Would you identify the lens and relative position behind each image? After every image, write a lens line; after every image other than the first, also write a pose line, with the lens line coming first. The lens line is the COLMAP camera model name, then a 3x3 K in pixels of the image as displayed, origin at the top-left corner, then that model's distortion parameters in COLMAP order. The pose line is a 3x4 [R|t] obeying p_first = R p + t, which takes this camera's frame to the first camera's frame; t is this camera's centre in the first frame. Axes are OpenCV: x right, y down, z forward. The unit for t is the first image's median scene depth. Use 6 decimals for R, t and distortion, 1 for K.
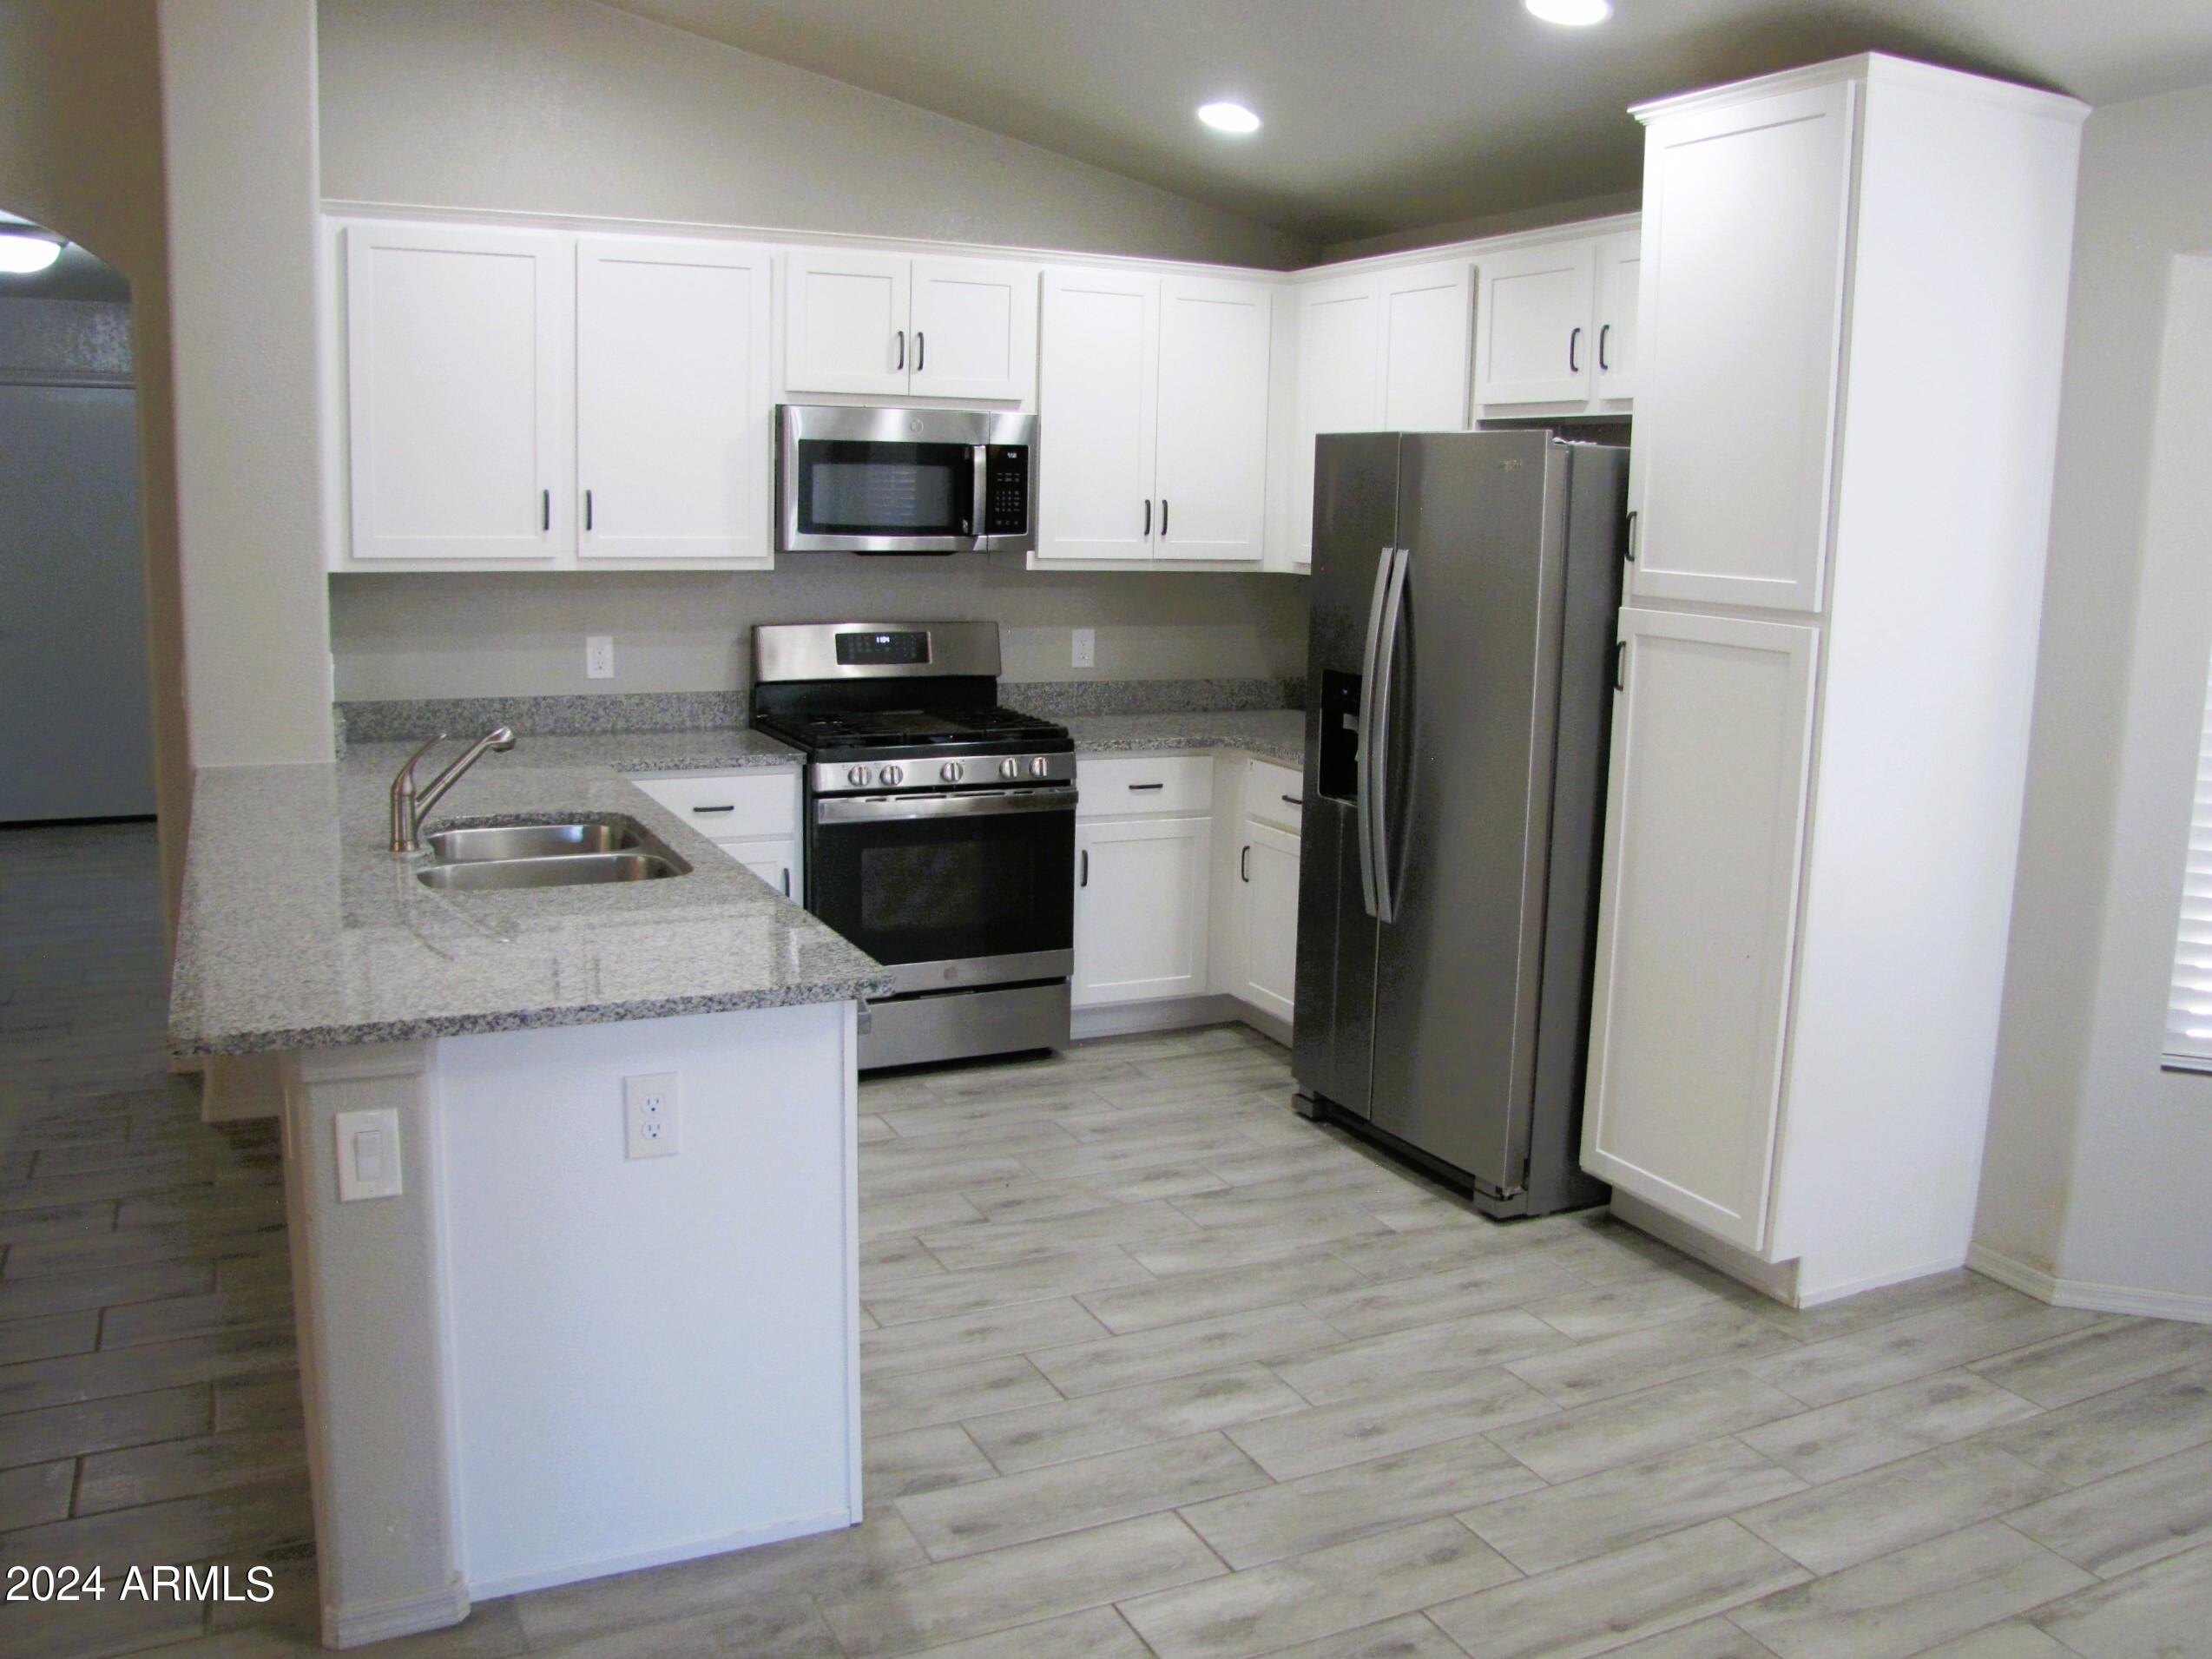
lens RADIAL K [[1904.6, 0, 1106.0], [0, 1904.6, 829.5], [0, 0, 1]] dist [-0.180075, 0.140479]
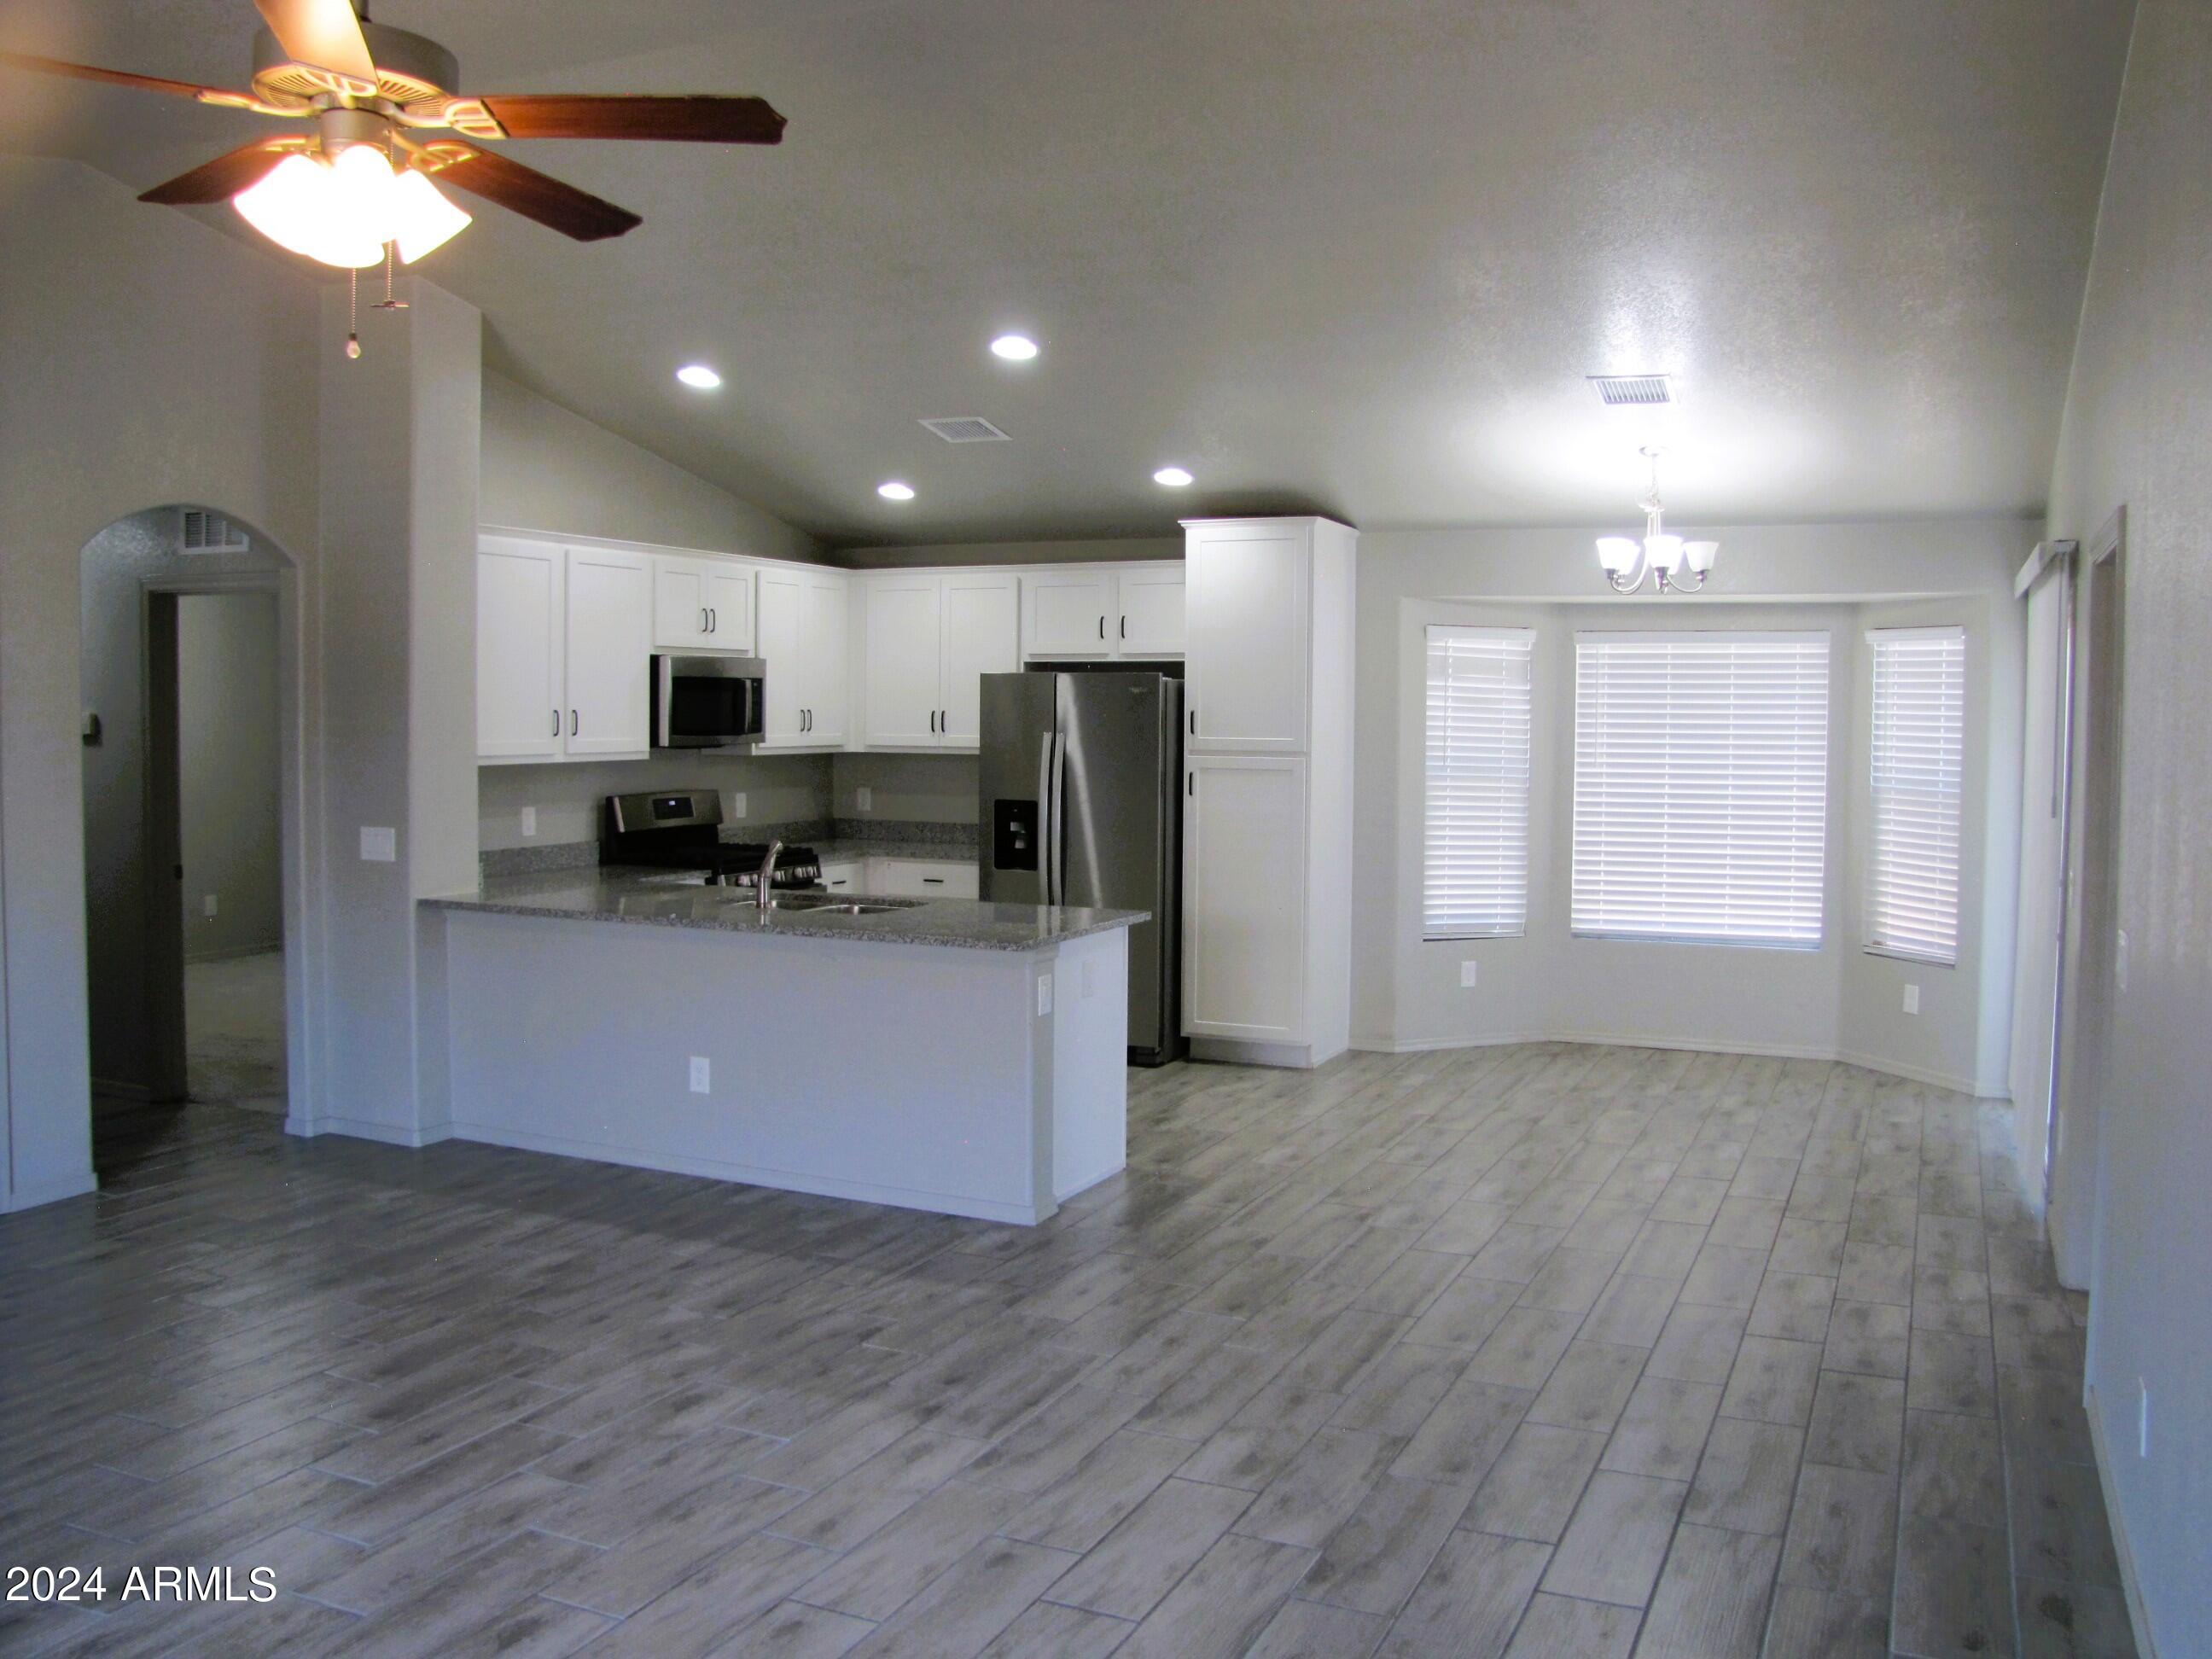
lens RADIAL K [[1868.2, 0, 1106.0], [0, 1868.2, 829.5], [0, 0, 1]] dist [-0.145886, -0.117838]
pose [[0.767457, -0.059406, 0.638342, -0.920079], [0.121848, 0.991064, -0.054262, 0.052754], [-0.629415, 0.119424, 0.767838, -0.433818]]
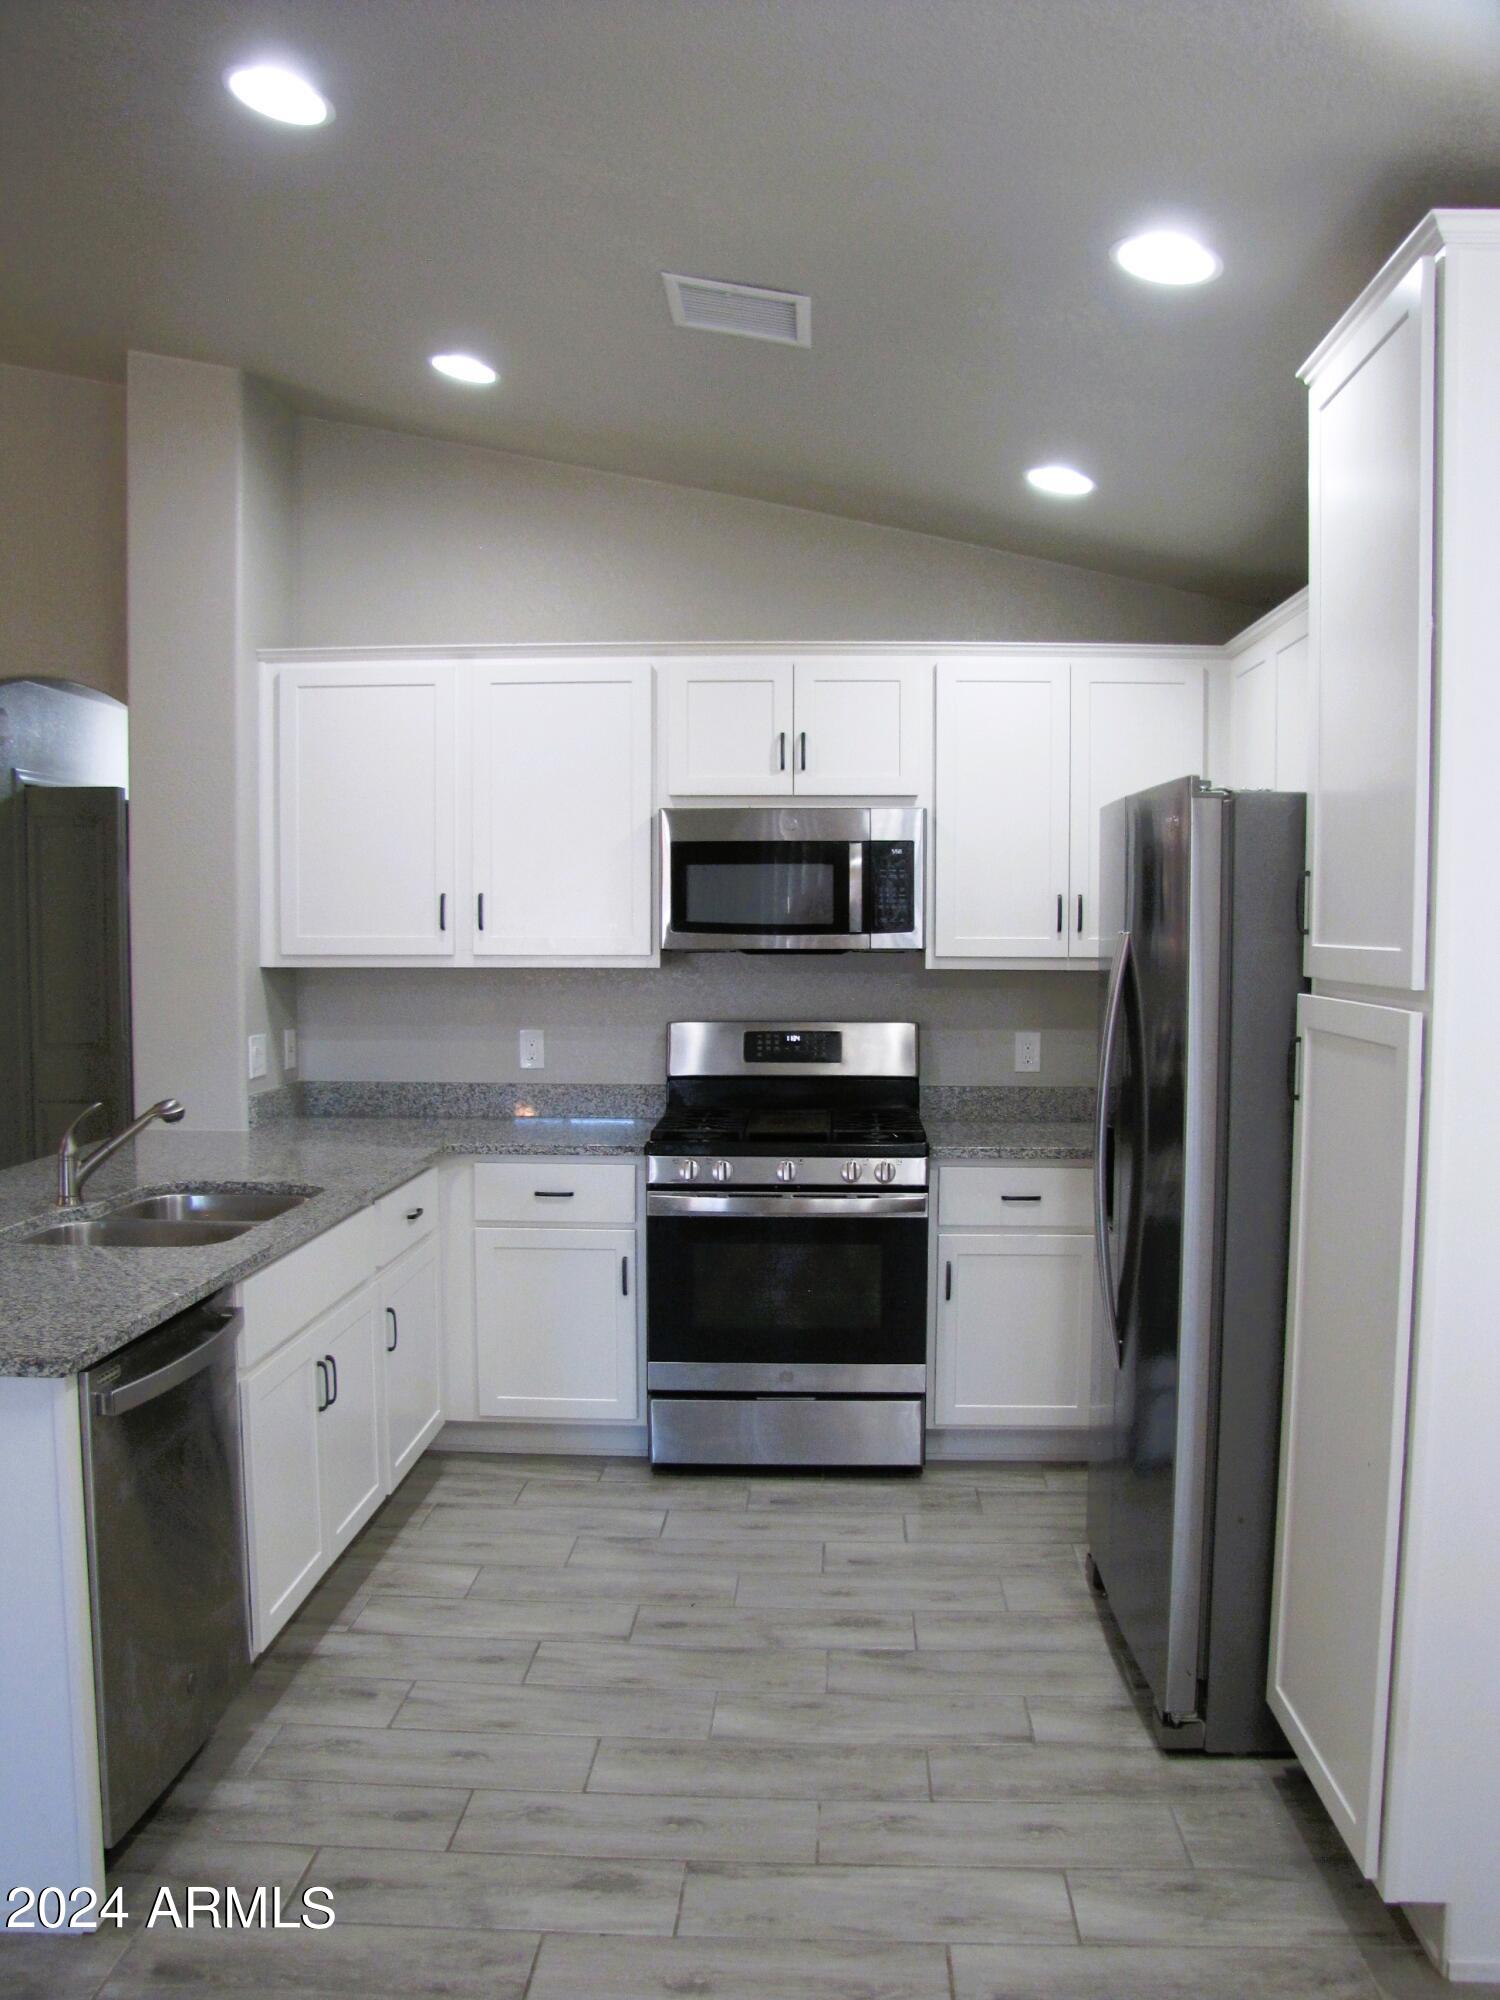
lens RADIAL K [[1680.8, 0, 757.0], [0, 1680.8, 1056.1], [0, 0, 1]] dist [-0.177485, 0.160965]
pose [[0.878613, 0.016666, -0.477245, 0.330298], [-0.064458, 0.994384, -0.083944, -0.016240], [0.473165, 0.104517, 0.874752, 0.237289]]
